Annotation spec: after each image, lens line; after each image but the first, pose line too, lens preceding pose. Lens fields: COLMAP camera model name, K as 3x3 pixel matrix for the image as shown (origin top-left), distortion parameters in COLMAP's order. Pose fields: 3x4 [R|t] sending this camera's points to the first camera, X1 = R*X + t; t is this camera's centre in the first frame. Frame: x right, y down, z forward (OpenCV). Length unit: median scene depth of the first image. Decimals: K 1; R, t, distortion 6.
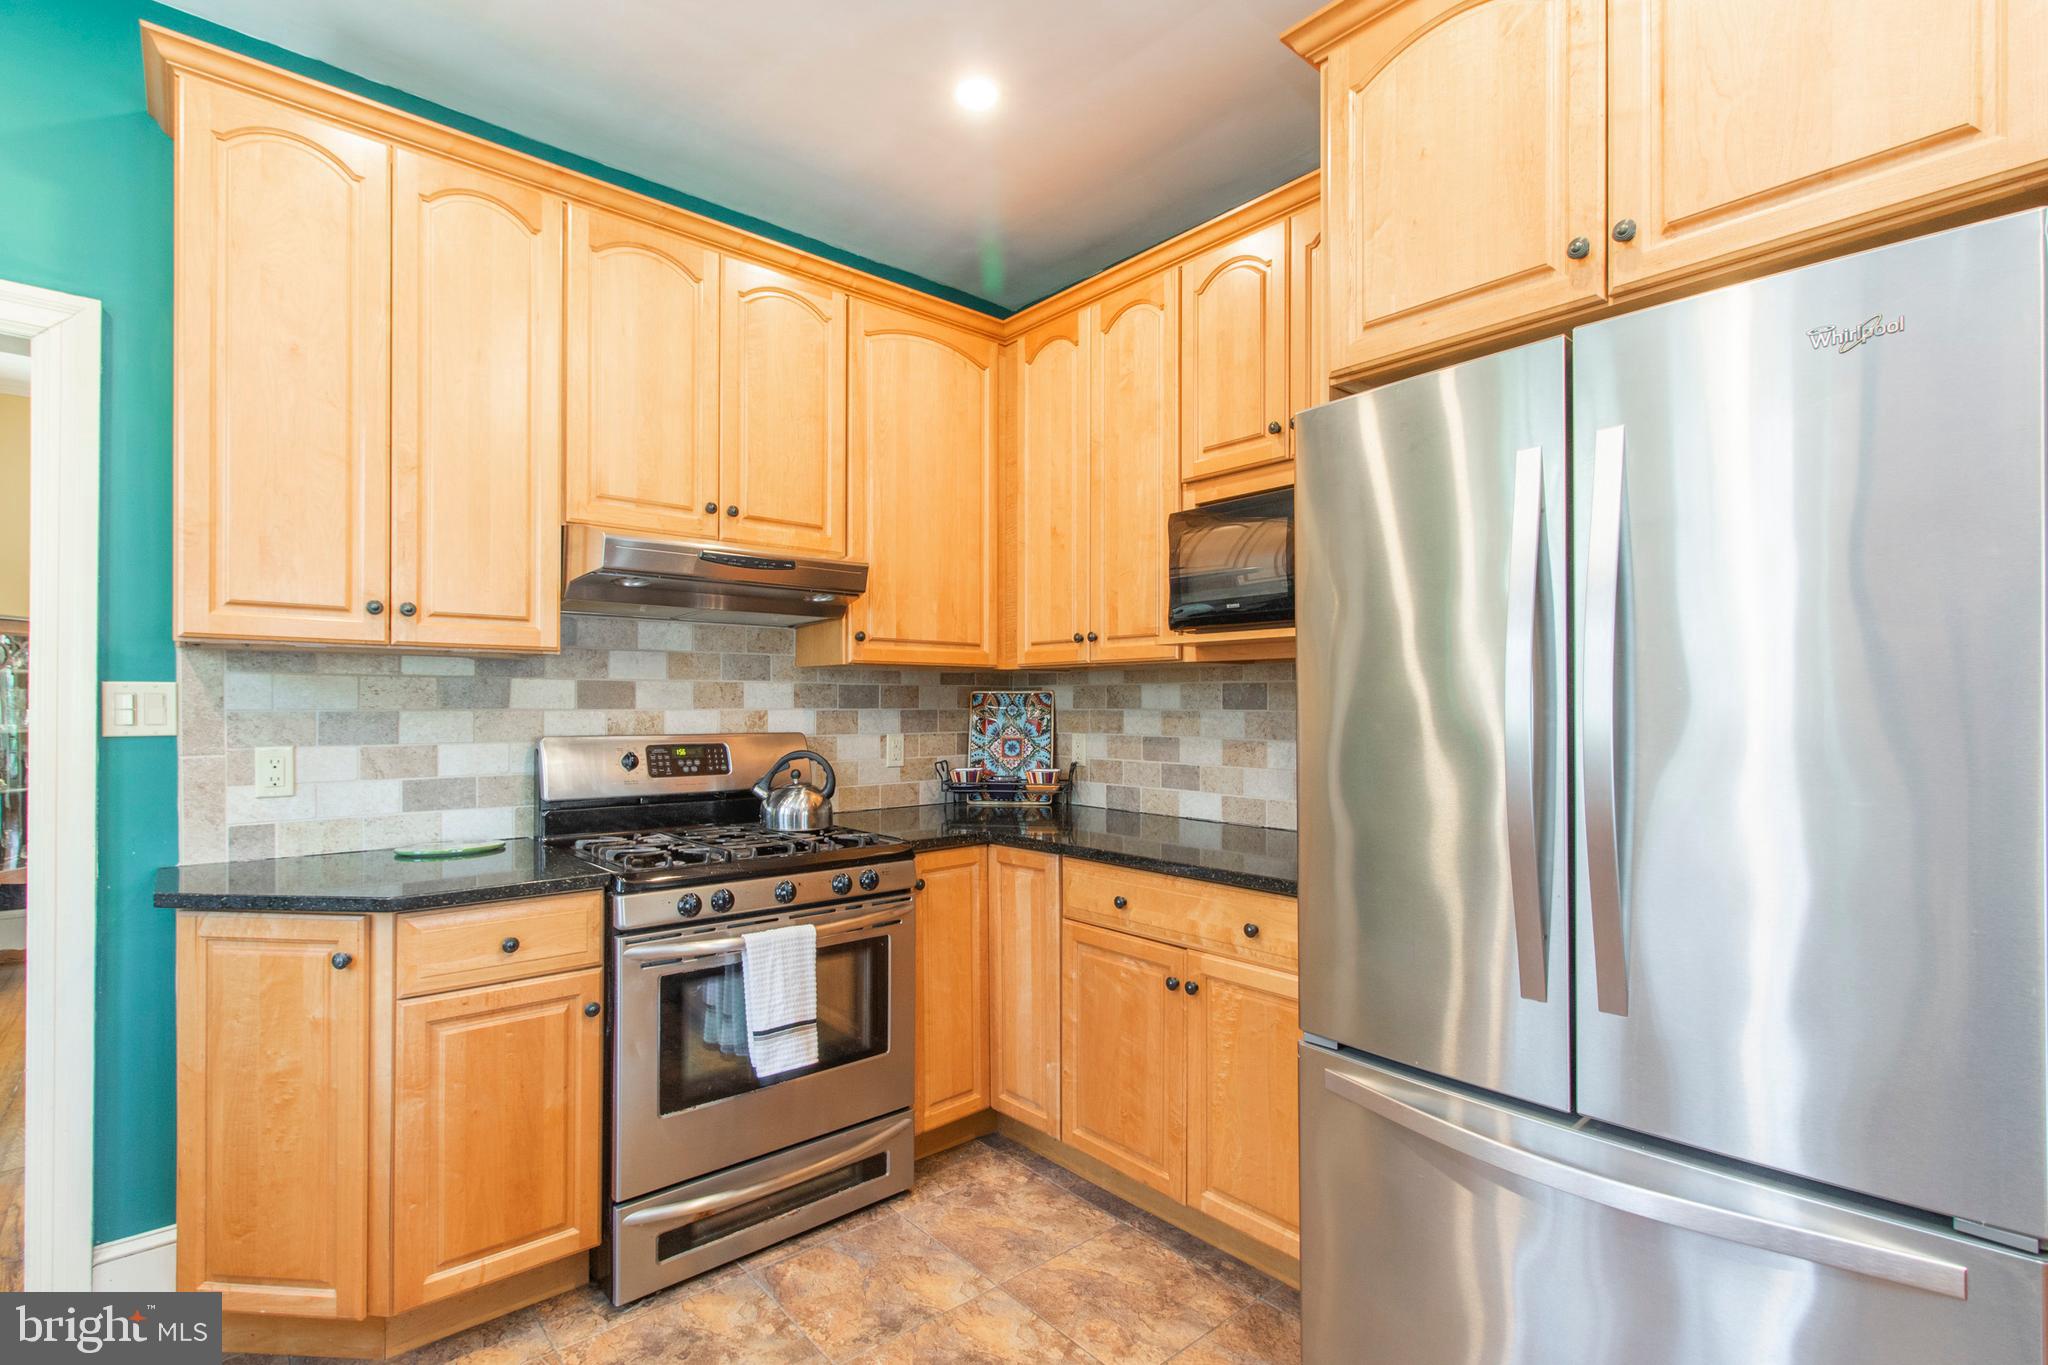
lens RADIAL K [[979.4, 0, 1025.7], [0, 979.4, 709.6], [0, 0, 1]] dist [0.000703, 0.001451]
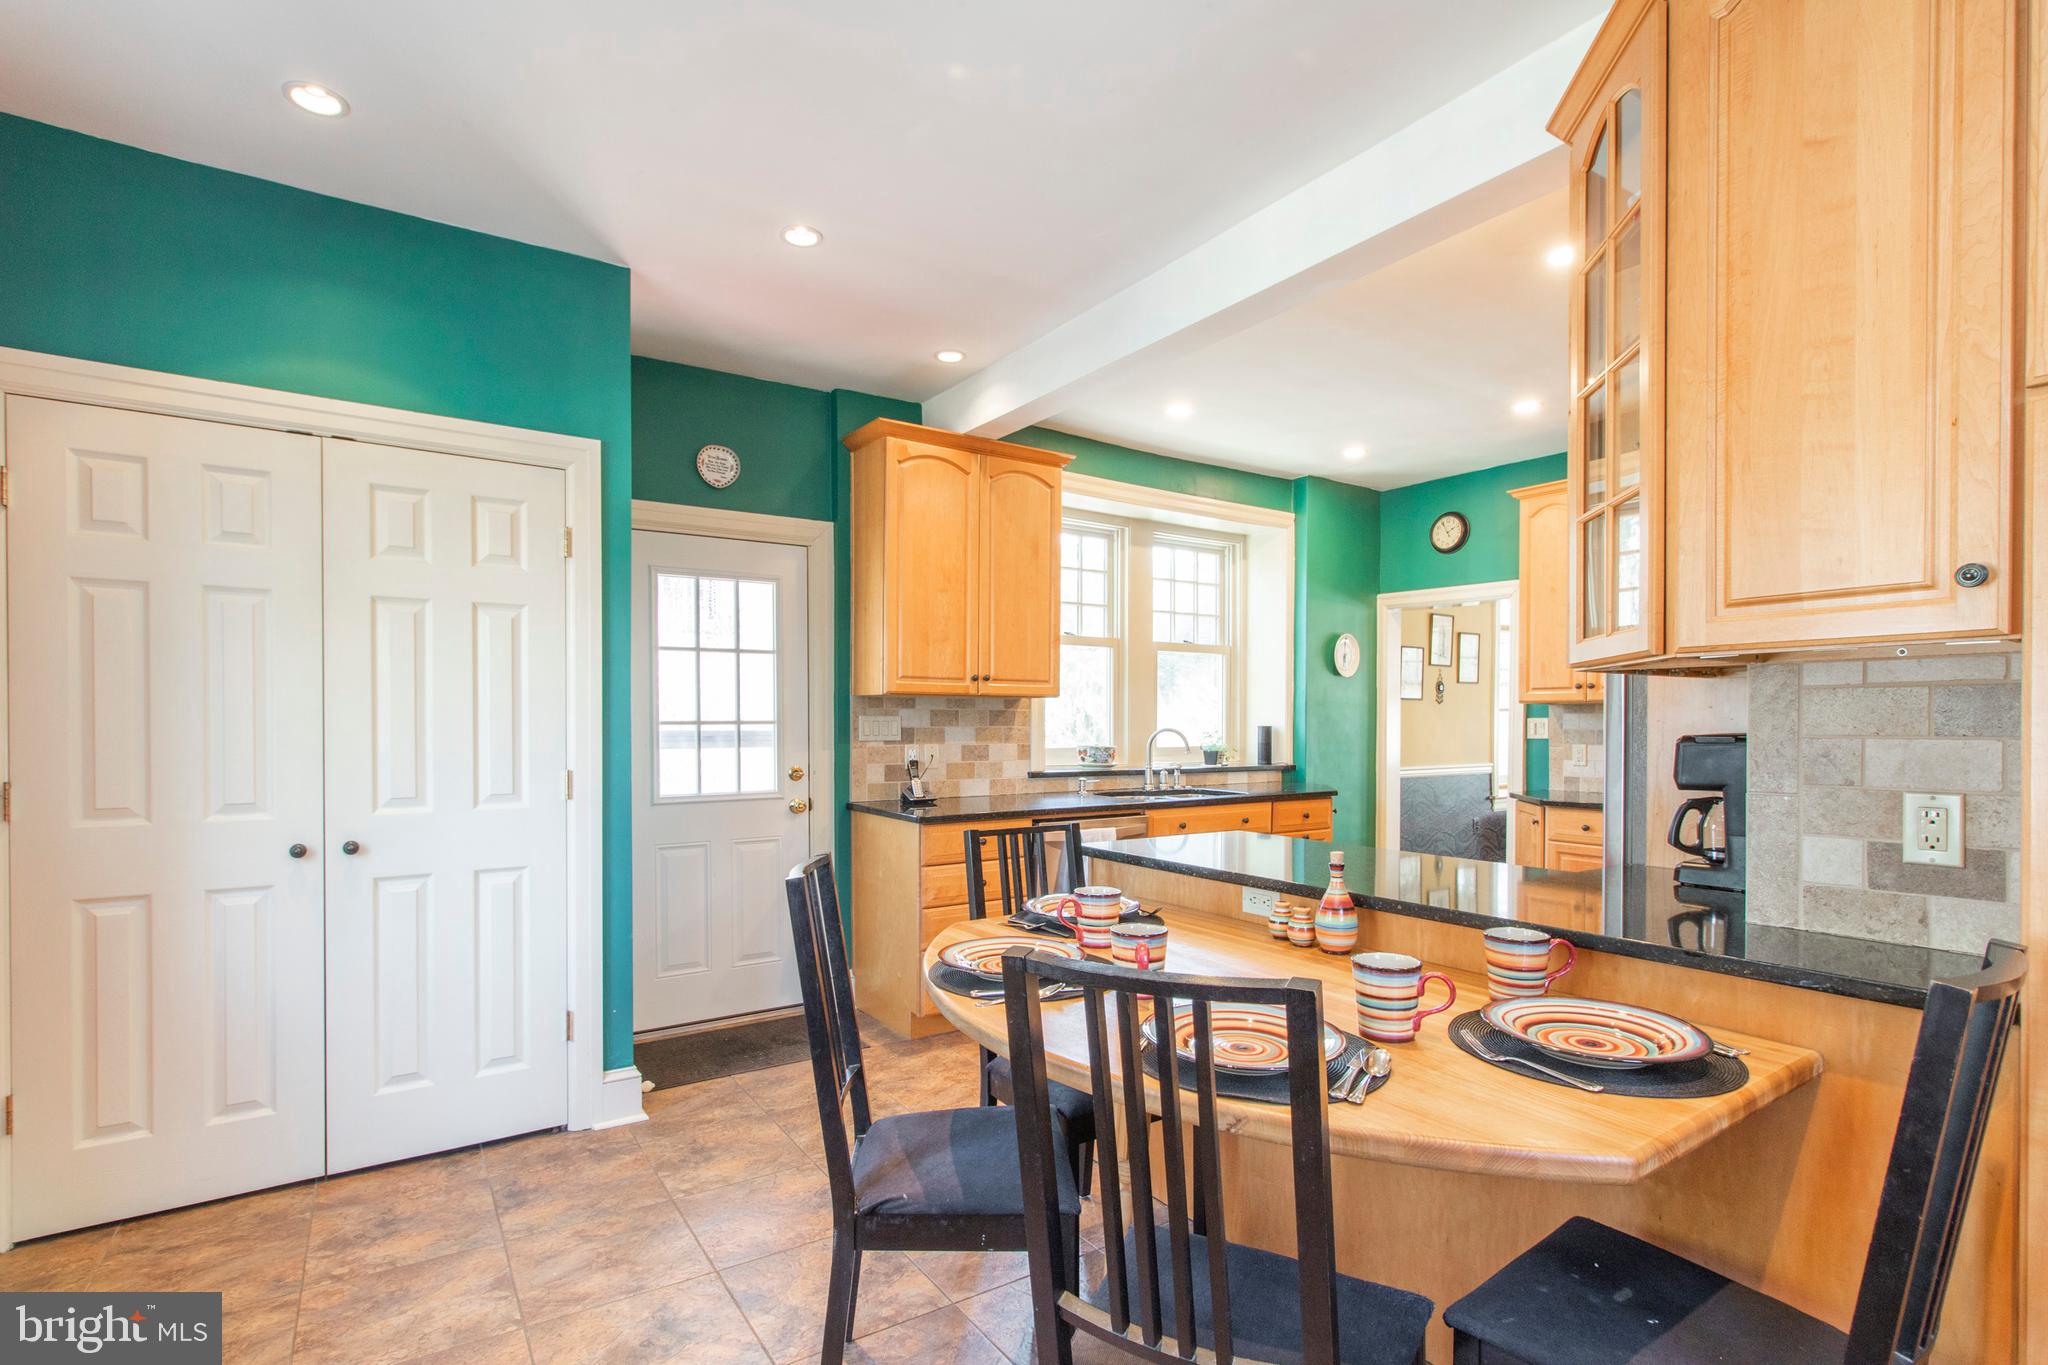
lens RADIAL K [[941.1, 0, 1015.3], [0, 941.1, 728.2], [0, 0, 1]] dist [-0.000402, 0.000277]
pose [[-0.097571, 0.000651, -0.995228, 1.483298], [-0.007267, 0.999973, 0.001367, 0.004439], [0.995202, 0.007366, -0.097564, -0.123568]]
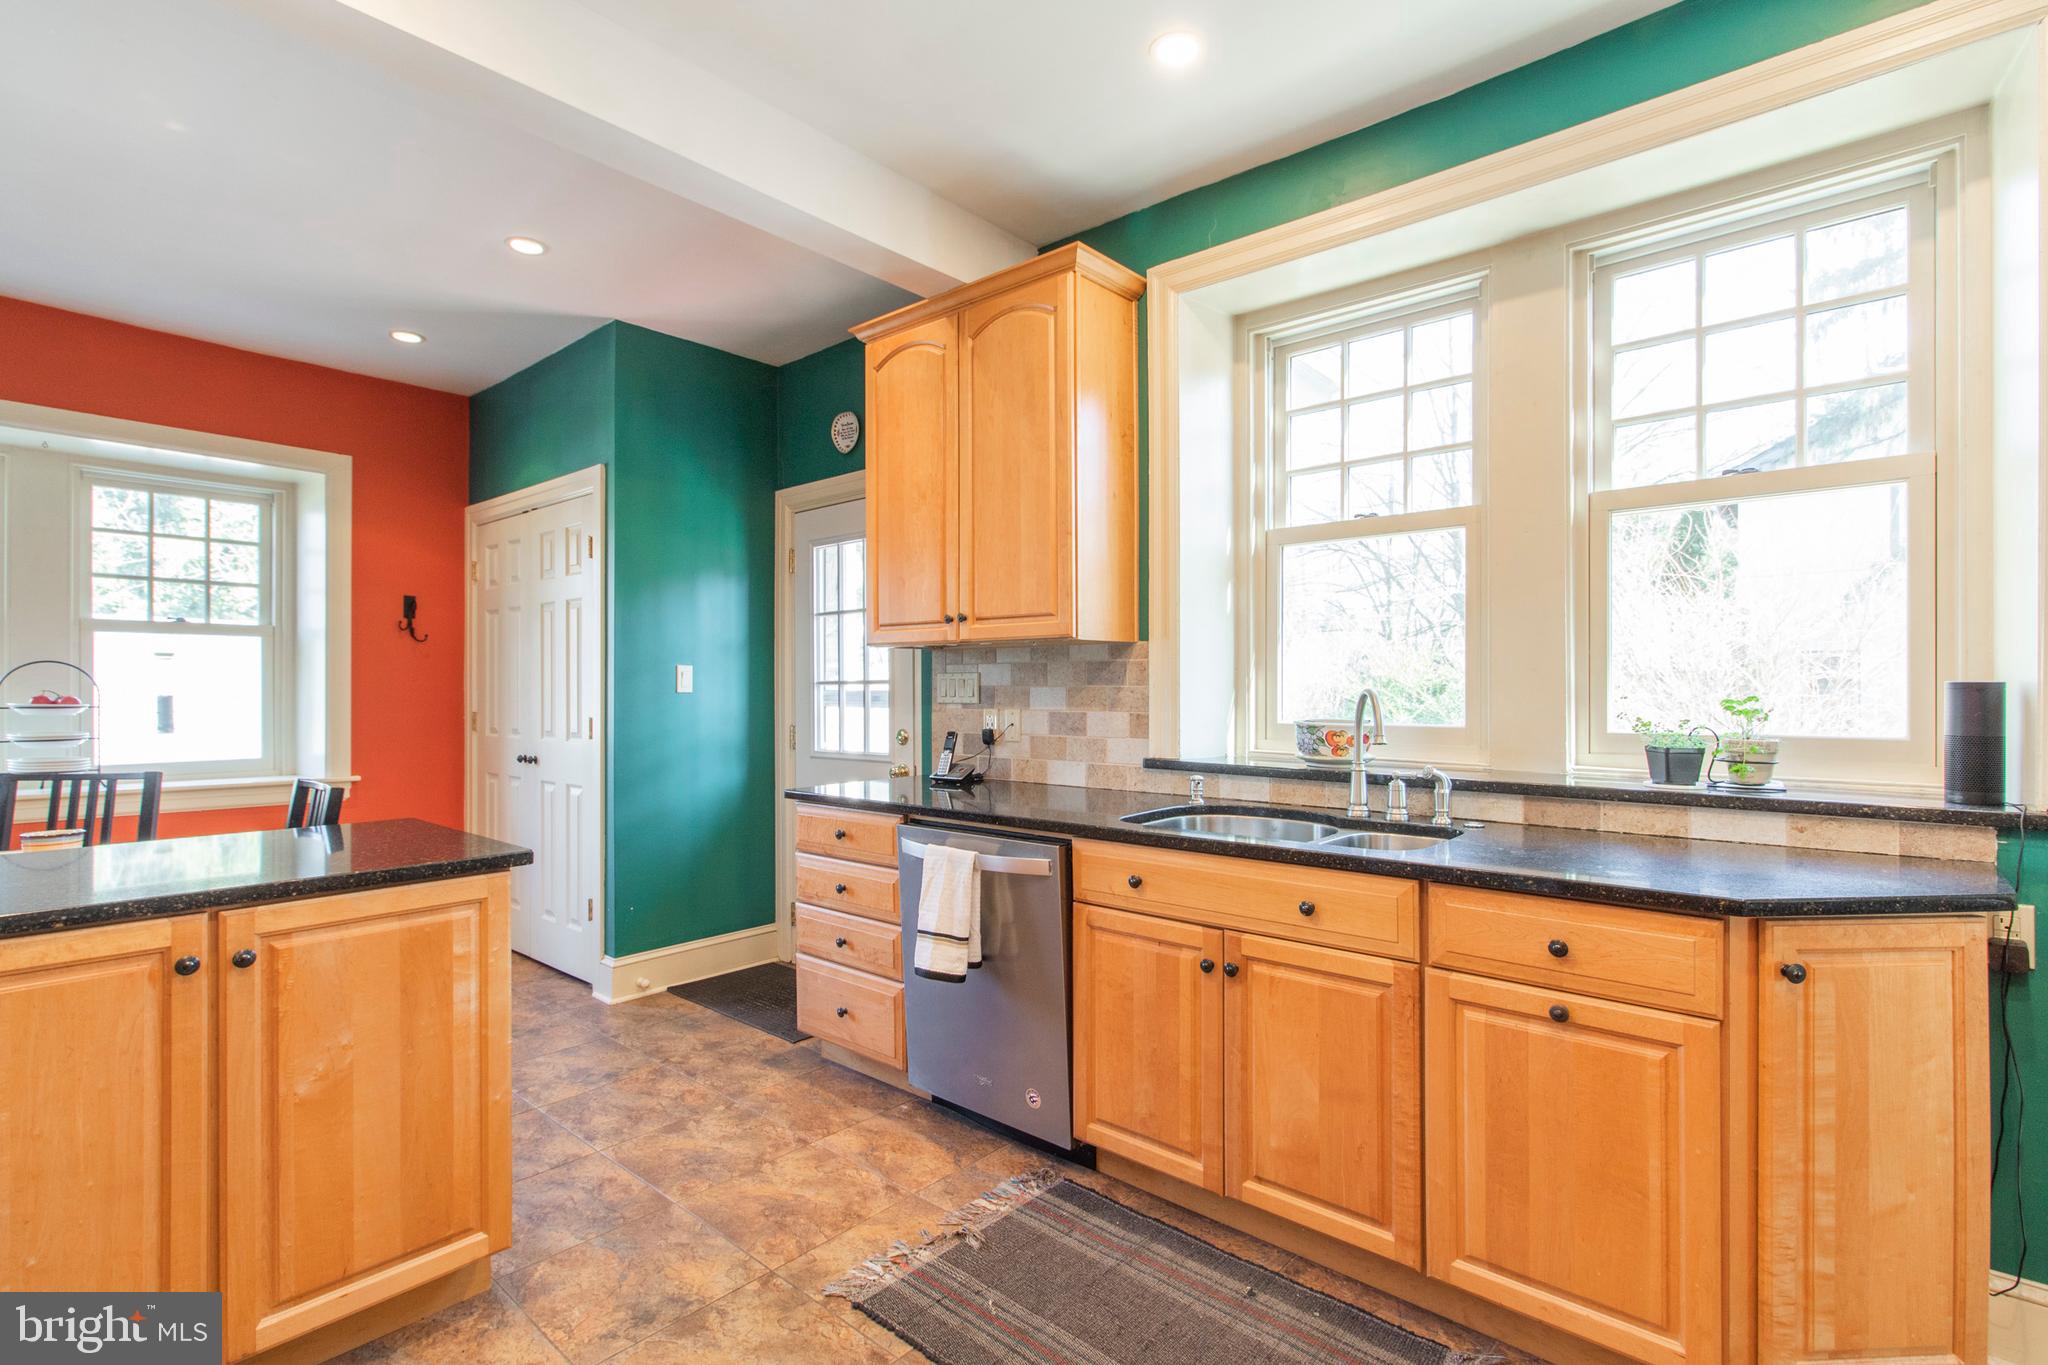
lens RADIAL K [[963.0, 0, 1046.8], [0, 963.0, 689.5], [0, 0, 1]] dist [0.001891, 0.000786]
pose [[-0.984633, -0.005580, -0.174549, -0.060227], [-0.006133, 0.999978, 0.002631, 0.006012], [0.174531, 0.003661, -0.984645, 0.894082]]
